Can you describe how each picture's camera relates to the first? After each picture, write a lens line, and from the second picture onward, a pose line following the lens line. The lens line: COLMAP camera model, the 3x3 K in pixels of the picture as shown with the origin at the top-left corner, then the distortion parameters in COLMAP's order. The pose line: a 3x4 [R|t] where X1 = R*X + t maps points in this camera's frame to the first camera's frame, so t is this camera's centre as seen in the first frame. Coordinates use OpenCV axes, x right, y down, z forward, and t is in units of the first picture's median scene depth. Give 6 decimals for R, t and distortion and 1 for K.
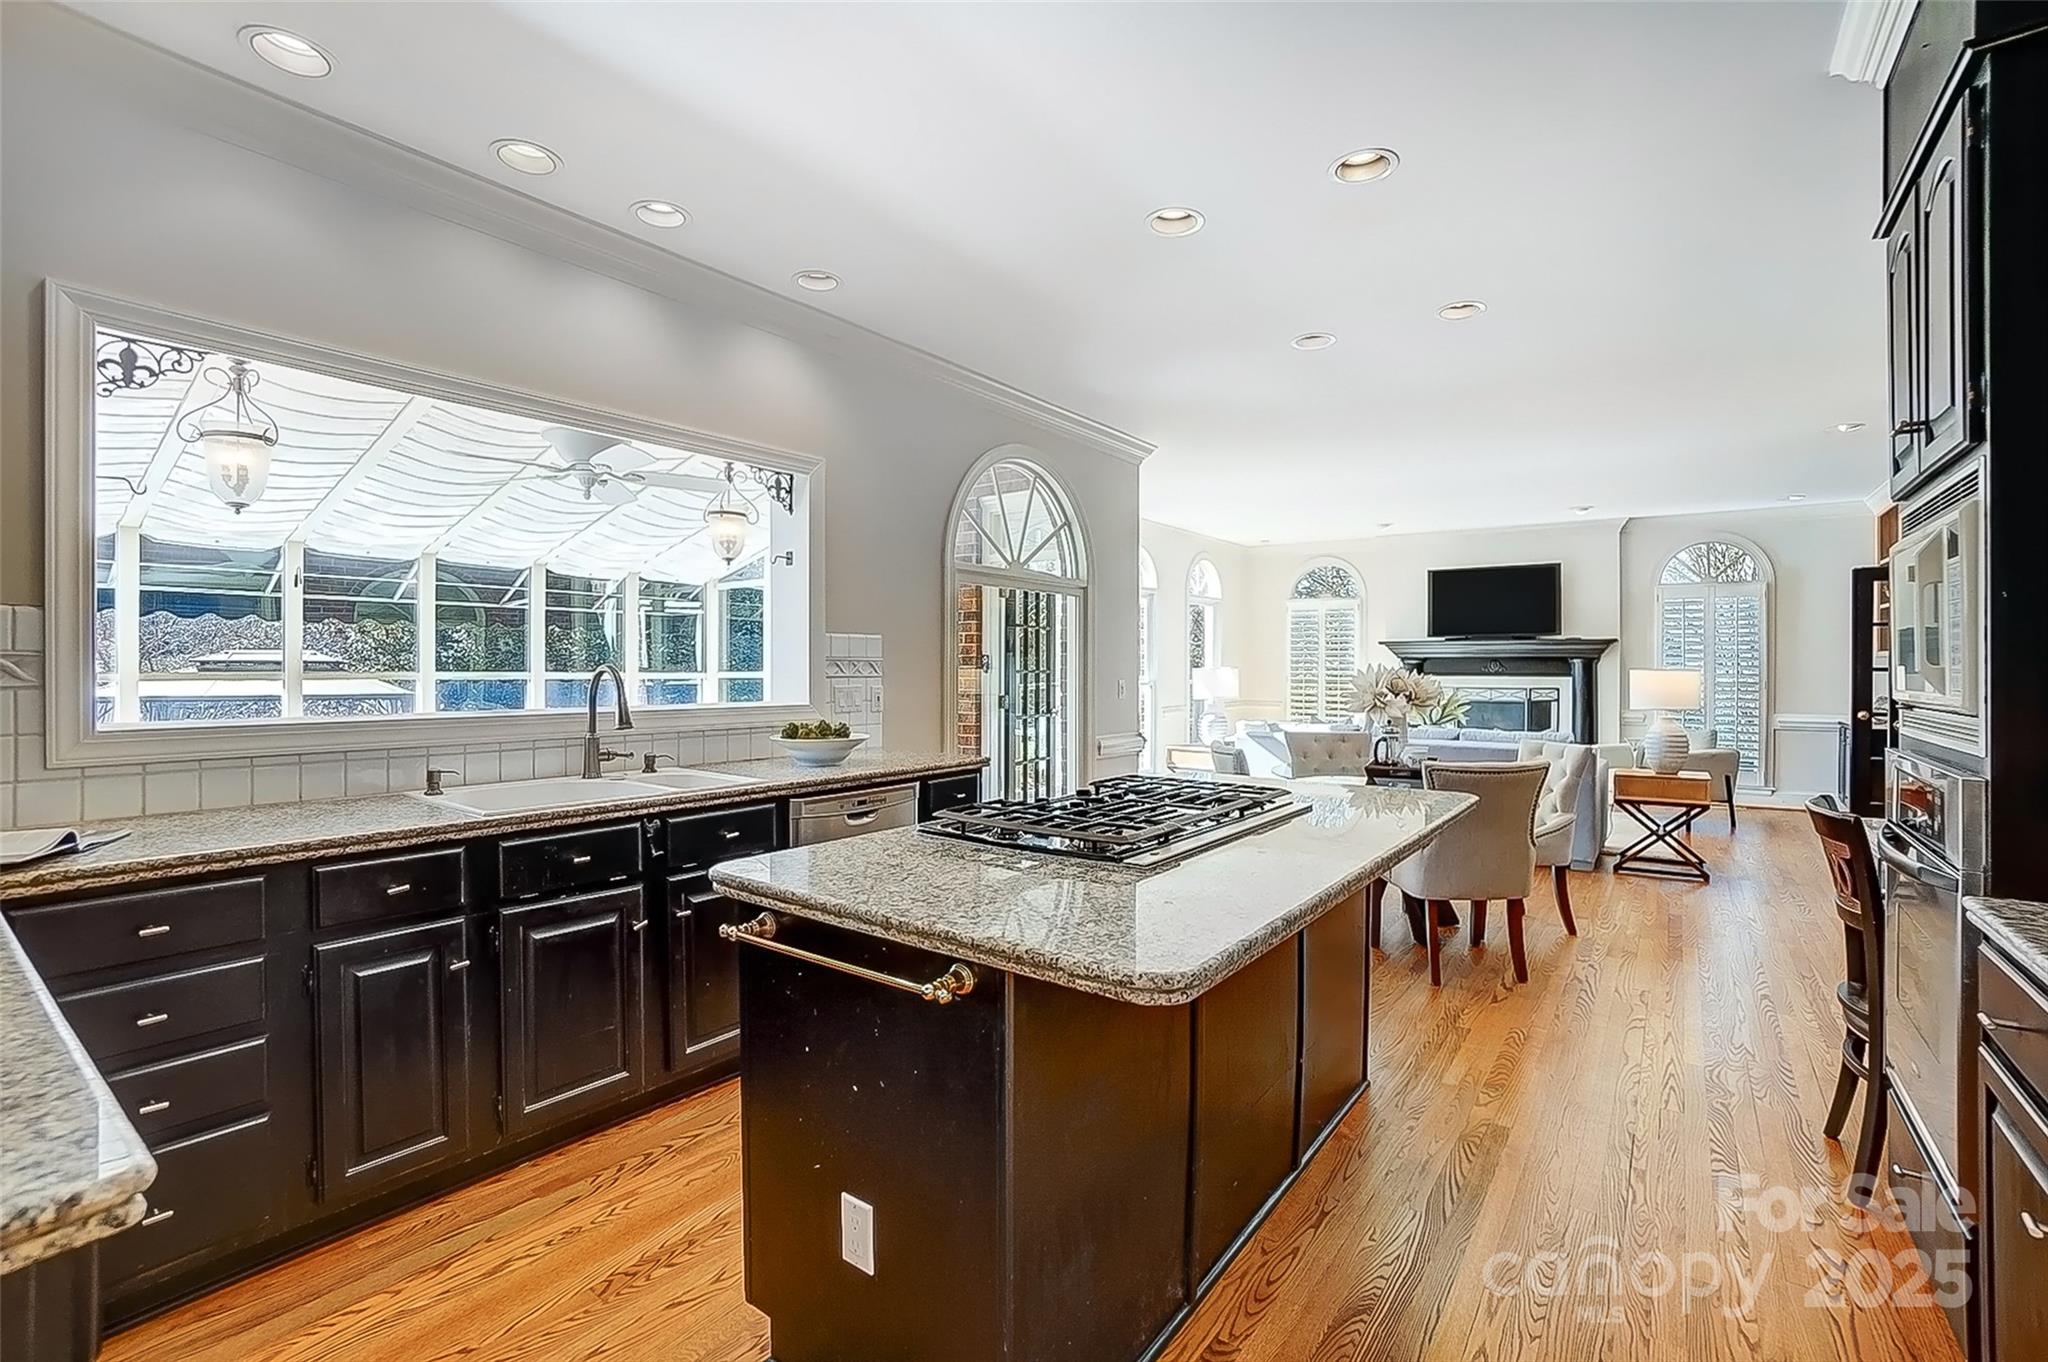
lens RADIAL K [[870.4, 0, 1039.8], [0, 870.4, 672.4], [0, 0, 1]] dist [-0.008212, -0.000457]
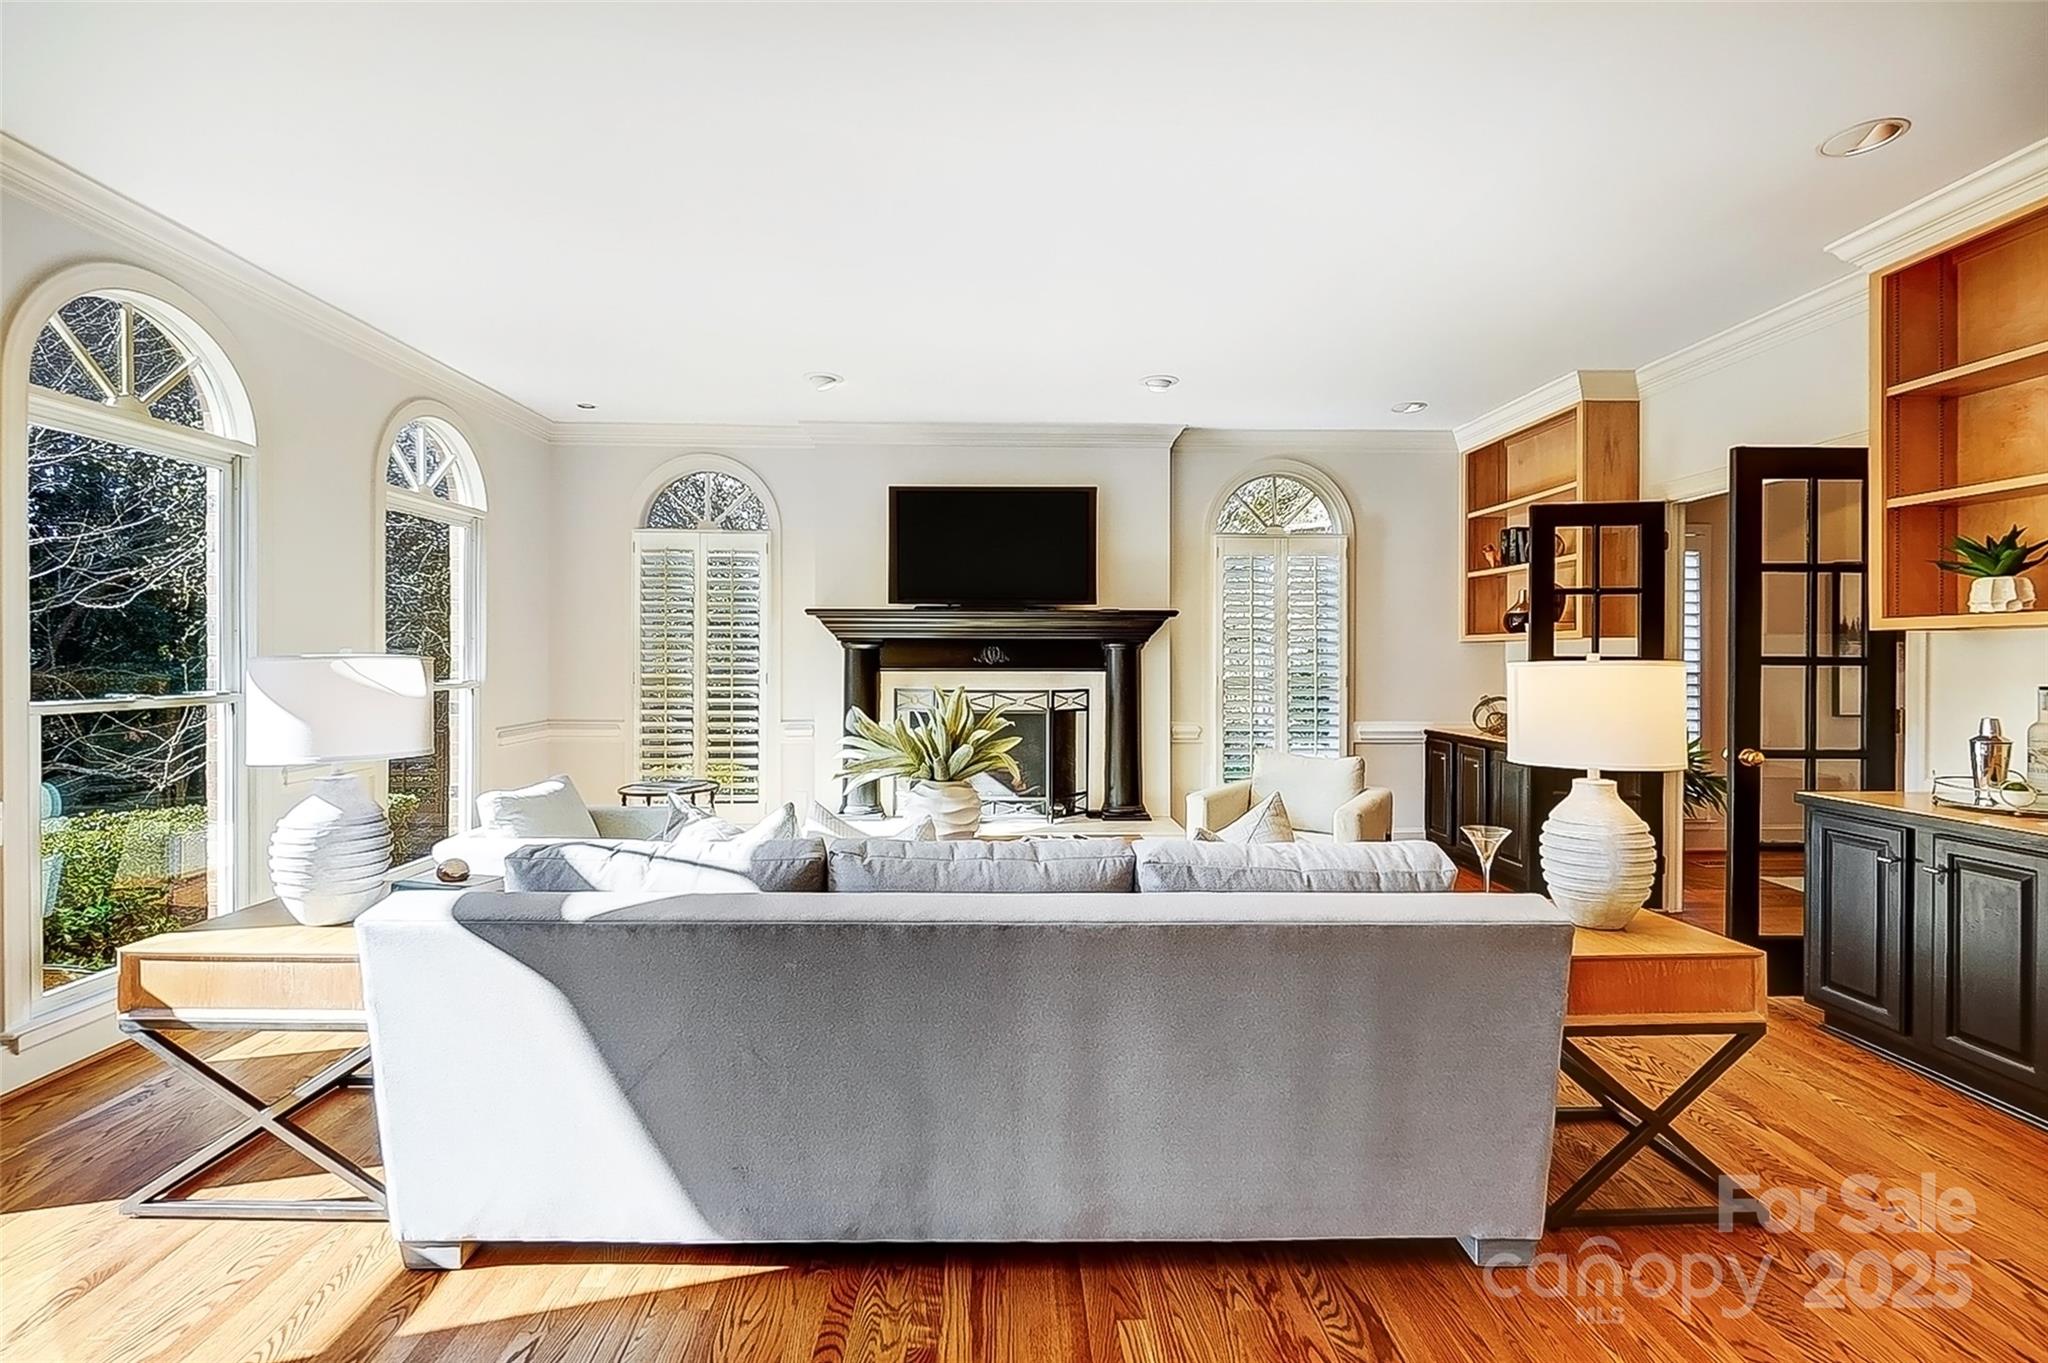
lens RADIAL K [[870.4, 0, 1039.8], [0, 870.4, 672.9], [0, 0, 1]] dist [-0.008212, -0.000457]
pose [[0.774598, -0.007301, 0.632412, 0.177391], [0.001109, 0.999948, 0.010186, -0.000072], [-0.632453, -0.007189, 0.774565, 0.544765]]
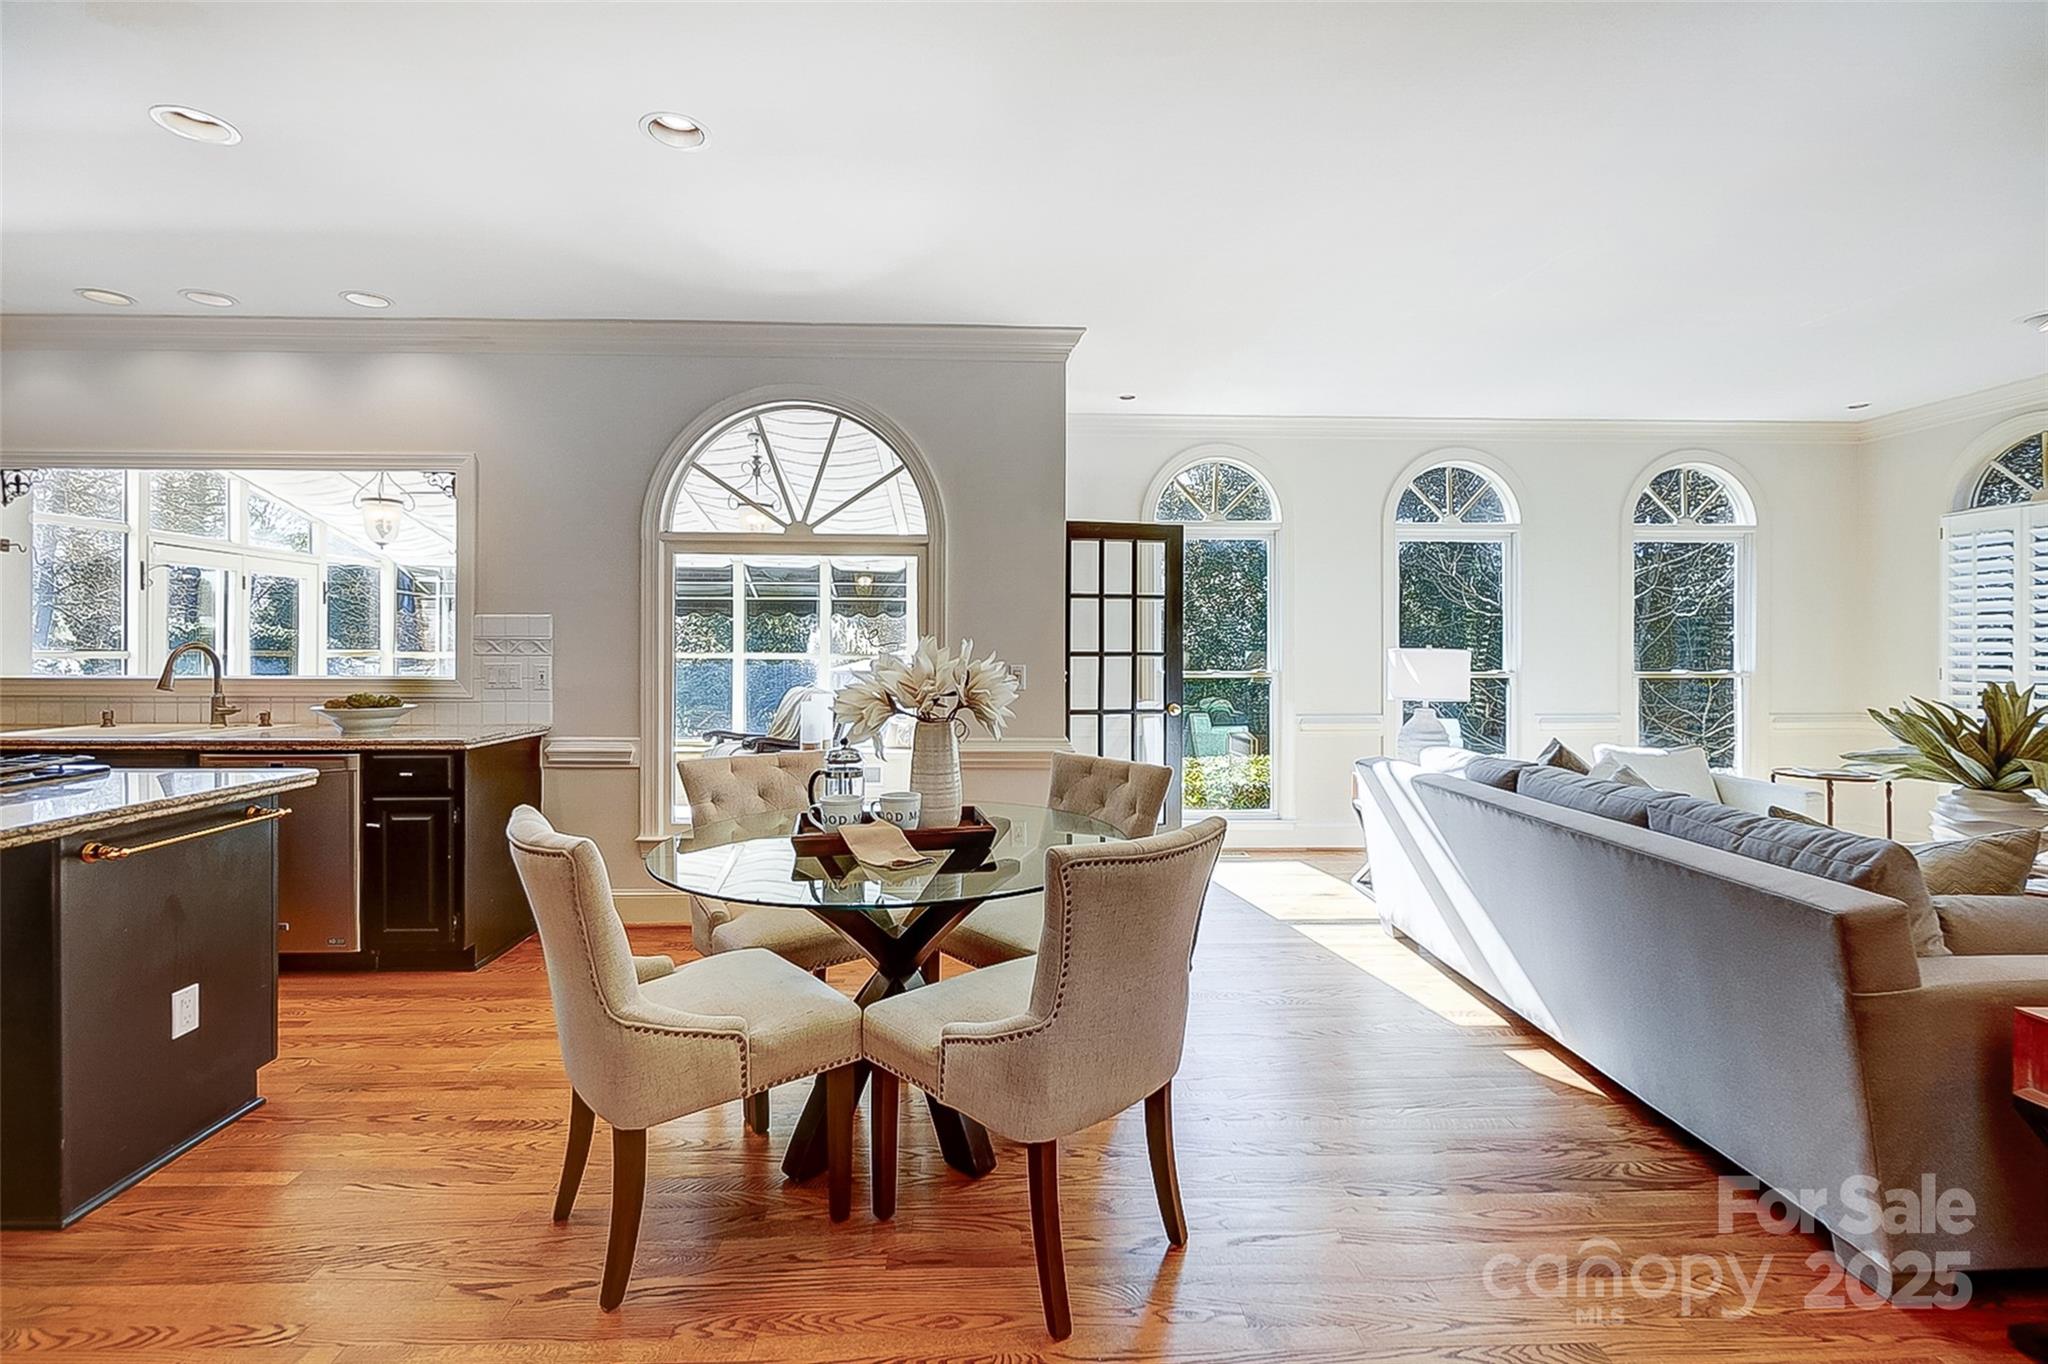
lens RADIAL K [[870.4, 0, 1039.8], [0, 870.4, 673.4], [0, 0, 1]] dist [-0.008212, -0.000457]
pose [[0.669622, 0.011774, -0.742608, 0.441602], [-0.003349, 0.999912, 0.012833, 0.005198], [0.742694, -0.006106, 0.669603, 0.341975]]
